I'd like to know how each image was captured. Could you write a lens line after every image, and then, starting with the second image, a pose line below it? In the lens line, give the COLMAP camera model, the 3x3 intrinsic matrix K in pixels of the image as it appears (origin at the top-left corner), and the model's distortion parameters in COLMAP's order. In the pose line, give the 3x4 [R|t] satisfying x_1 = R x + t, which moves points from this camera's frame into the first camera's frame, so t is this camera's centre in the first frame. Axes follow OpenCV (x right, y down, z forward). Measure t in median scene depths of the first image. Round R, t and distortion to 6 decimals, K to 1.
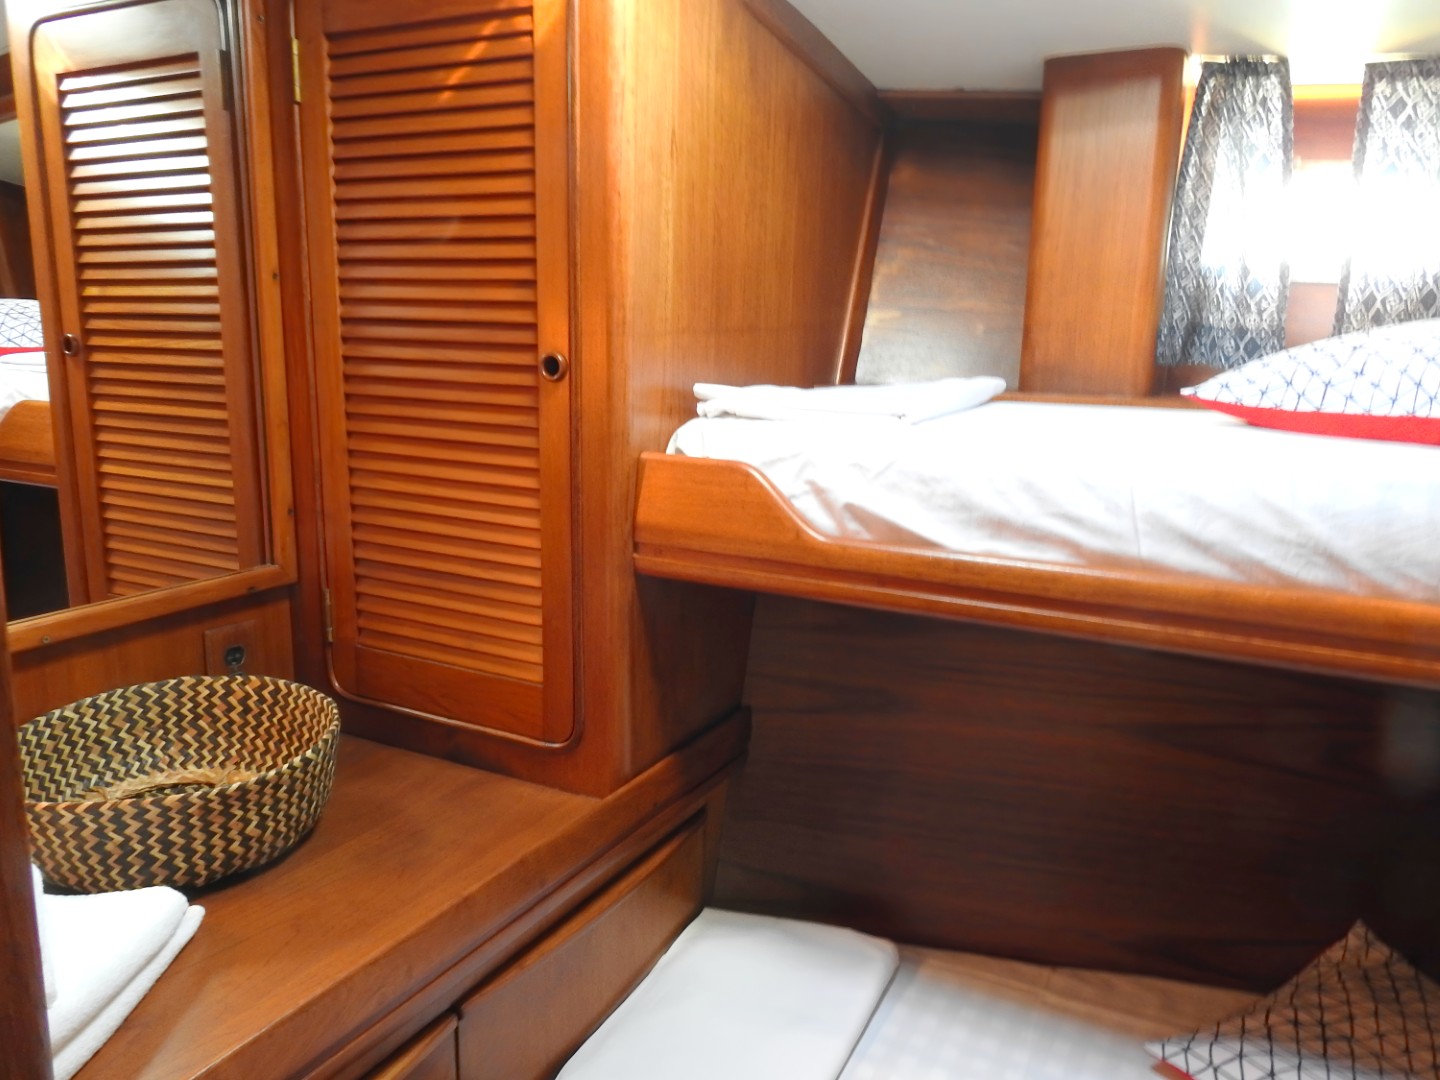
lens RADIAL K [[1058.9, 0, 709.7], [0, 1058.9, 544.2], [0, 0, 1]] dist [-0.002350, 0.003972]
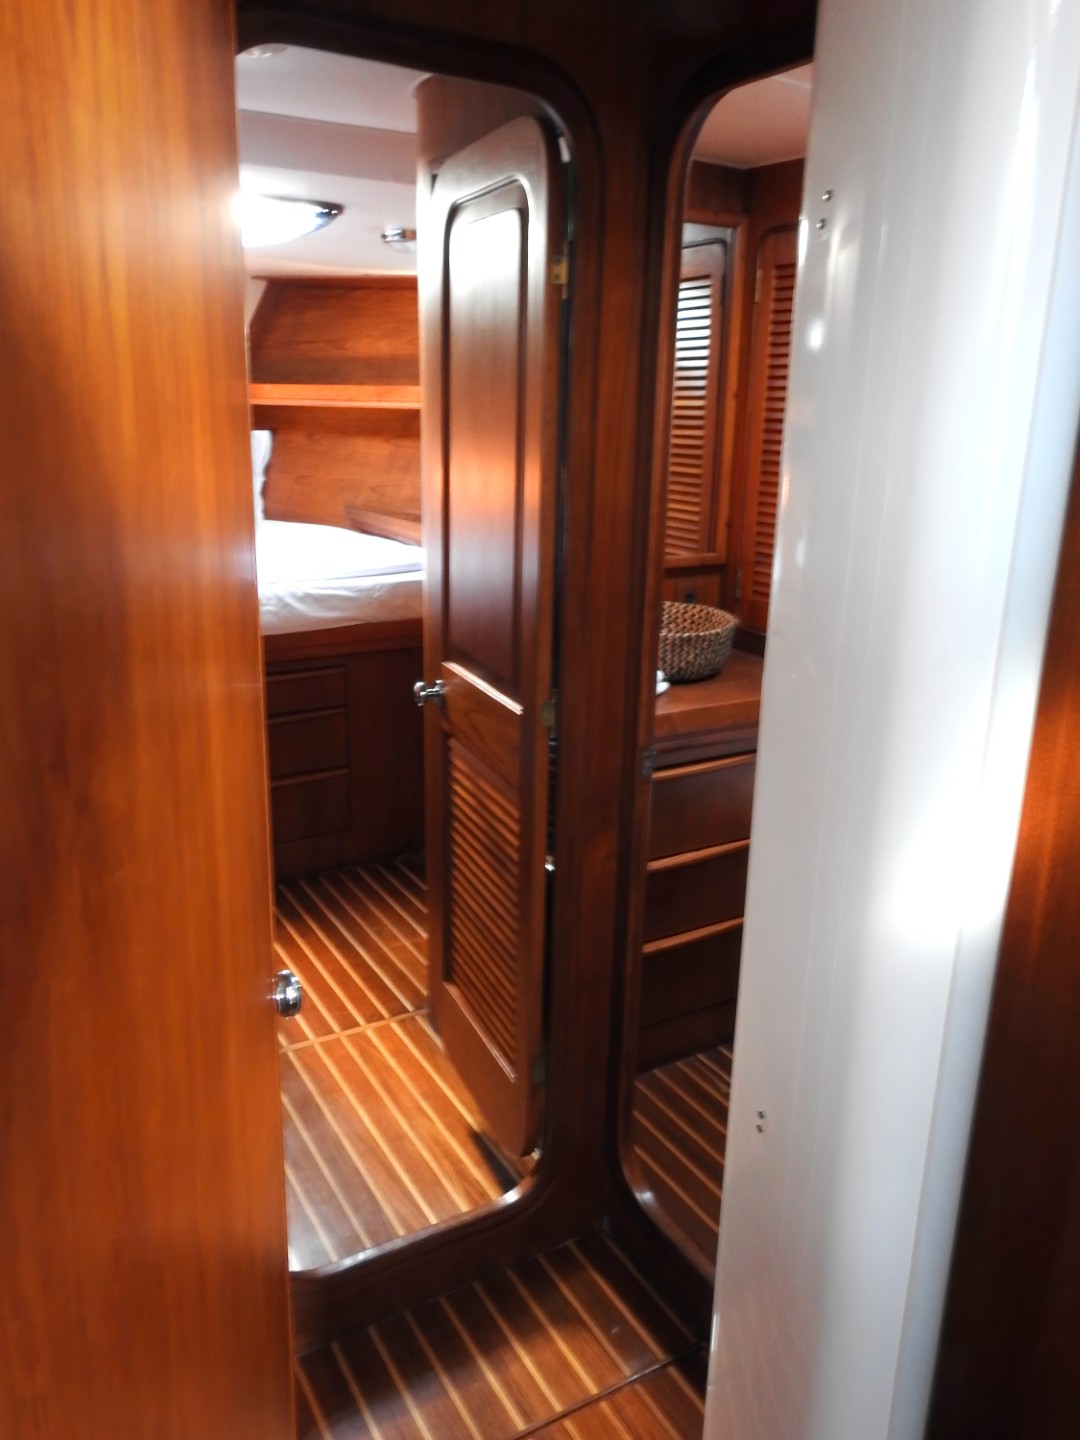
lens RADIAL K [[1058.9, 0, 545.0], [0, 1058.9, 716.2], [0, 0, 1]] dist [-0.002350, 0.003972]
pose [[0.846984, 0.147537, -0.510736, 0.371172], [-0.105780, 0.988279, 0.110065, 0.145447], [0.520989, -0.039197, 0.852663, -0.851565]]
